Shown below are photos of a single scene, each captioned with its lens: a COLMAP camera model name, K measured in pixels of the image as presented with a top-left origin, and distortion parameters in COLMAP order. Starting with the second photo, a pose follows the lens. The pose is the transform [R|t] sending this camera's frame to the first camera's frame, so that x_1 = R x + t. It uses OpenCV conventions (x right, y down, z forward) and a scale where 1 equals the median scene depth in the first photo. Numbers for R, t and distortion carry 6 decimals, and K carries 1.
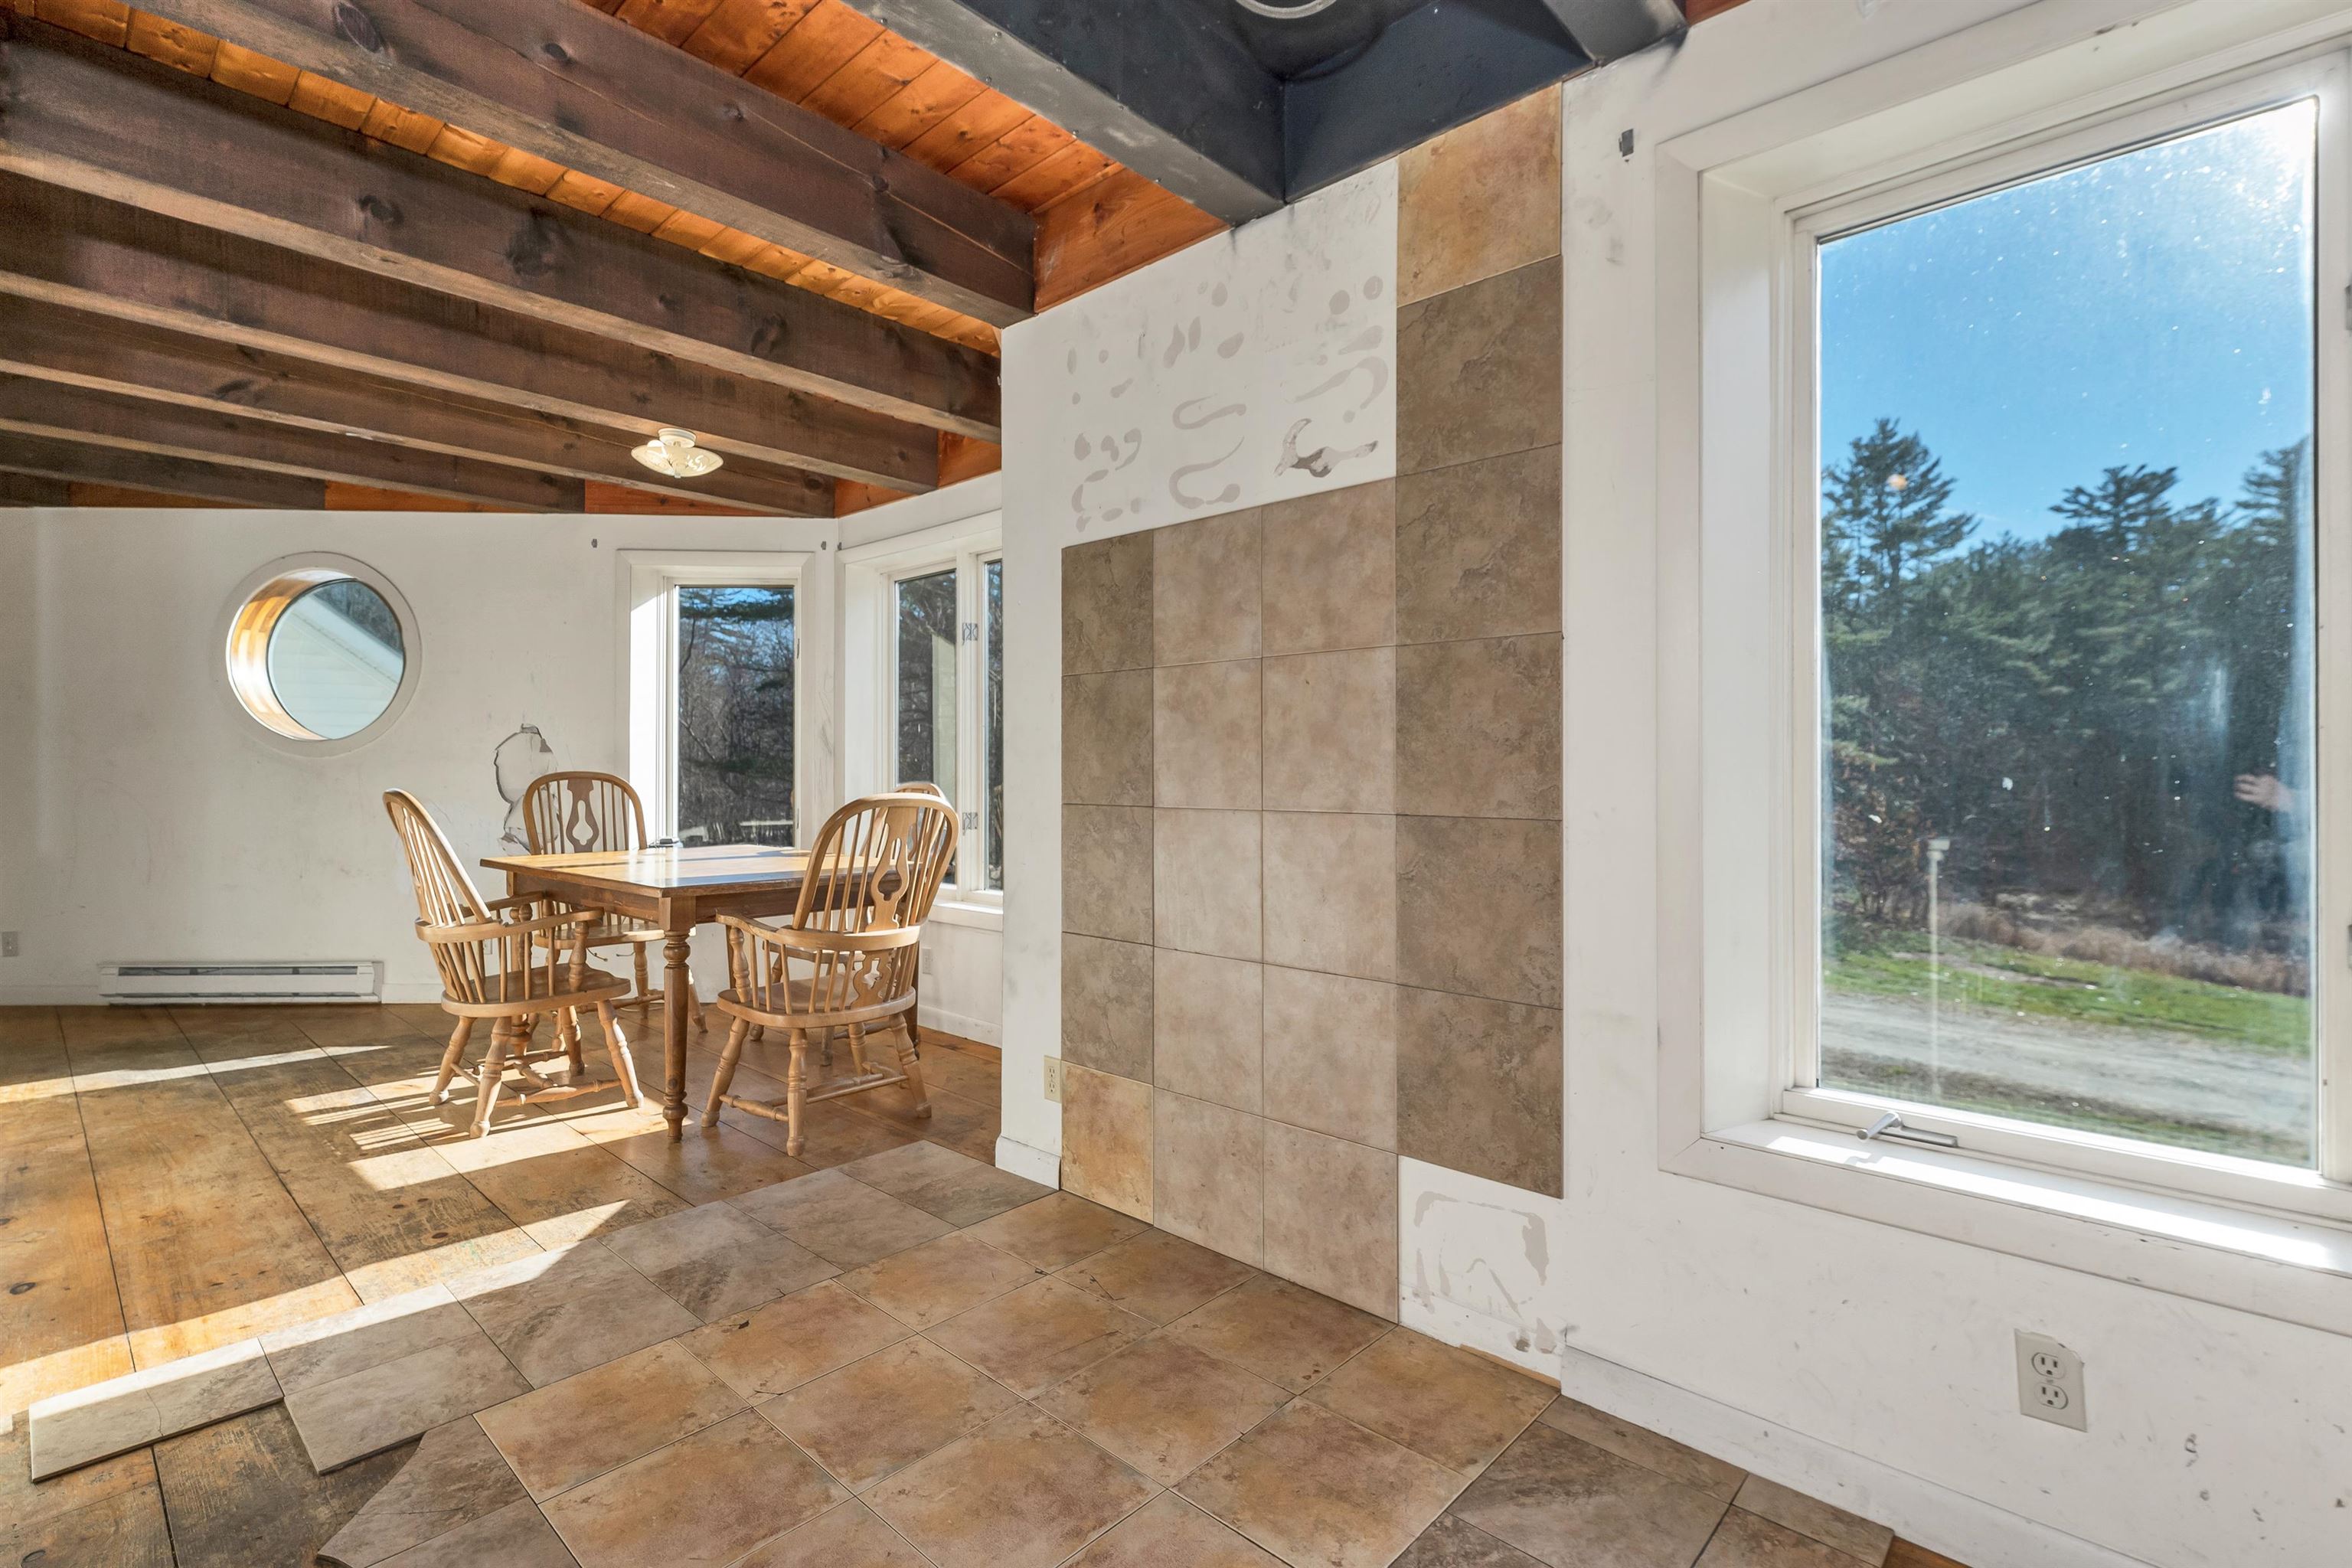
lens RADIAL K [[1082.2, 0, 1171.8], [0, 1082.2, 767.6], [0, 0, 1]] dist [0.002523, 0.000219]
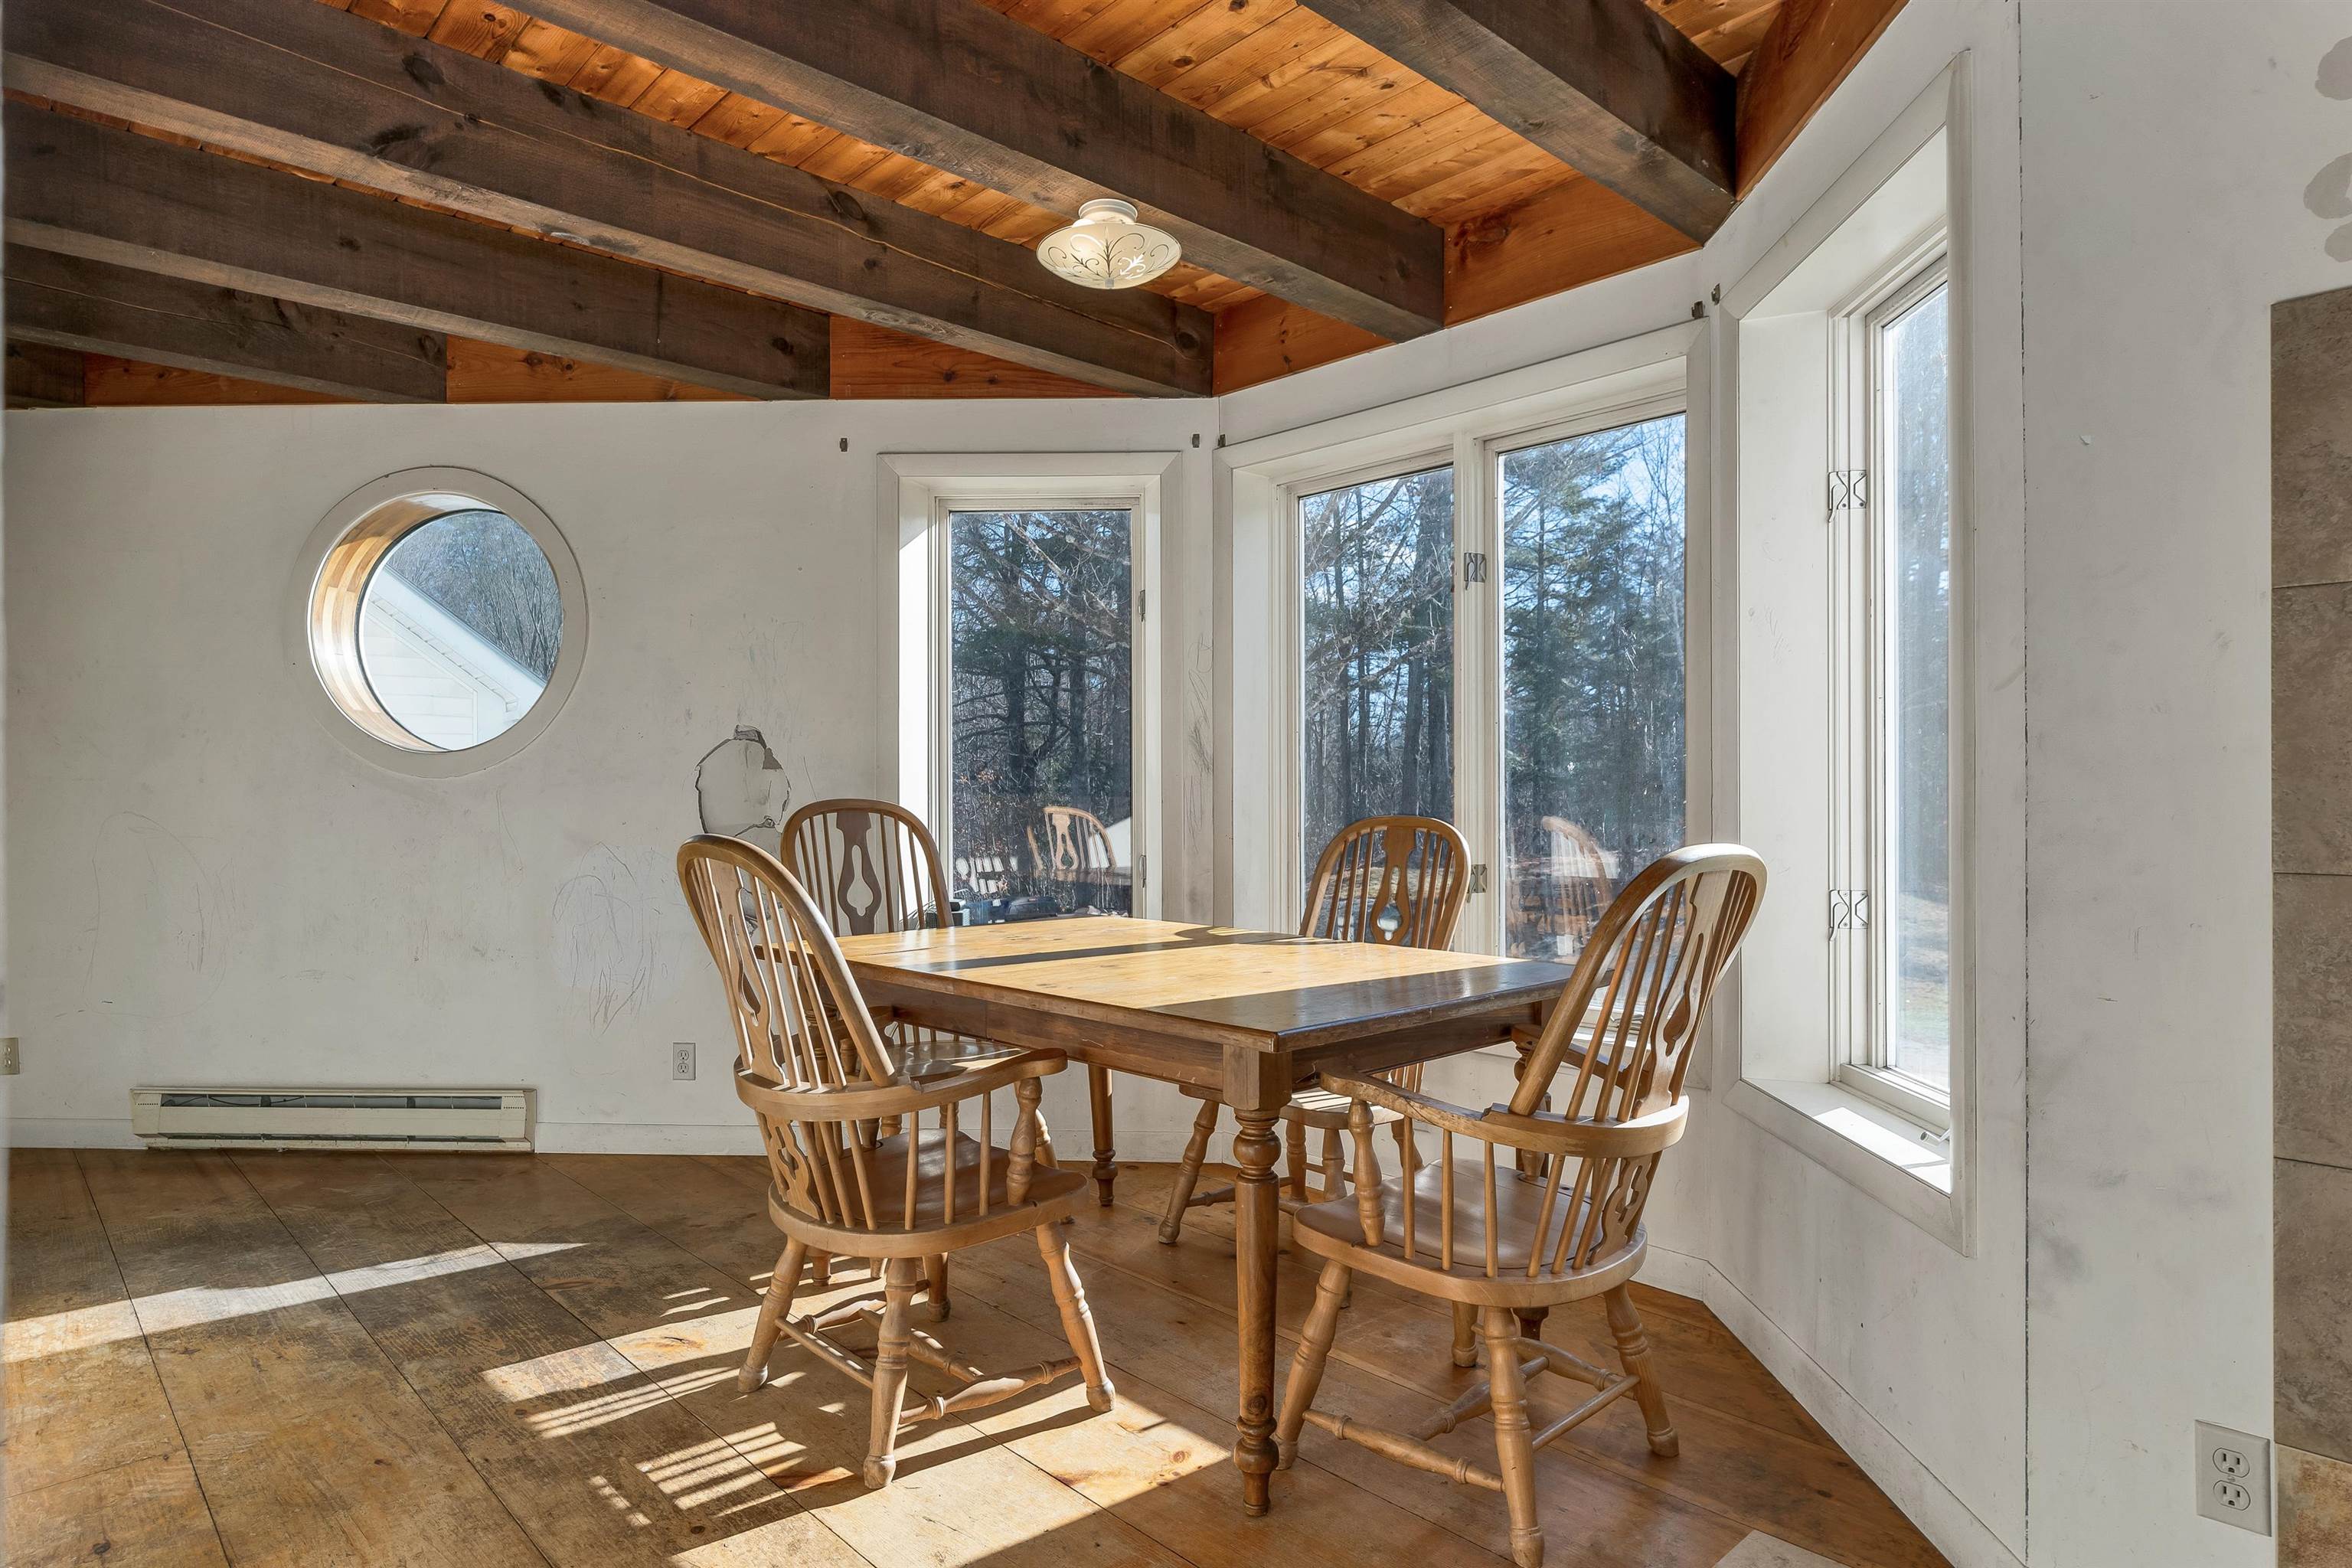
lens RADIAL K [[1336.3, 0, 1179.3], [0, 1336.3, 798.3], [0, 0, 1]] dist [0.002173, -0.000945]
pose [[0.997162, -0.002085, -0.075261, -0.341017], [0.002588, 0.999975, 0.006592, -0.001754], [0.075246, -0.006768, 0.997142, 0.273852]]
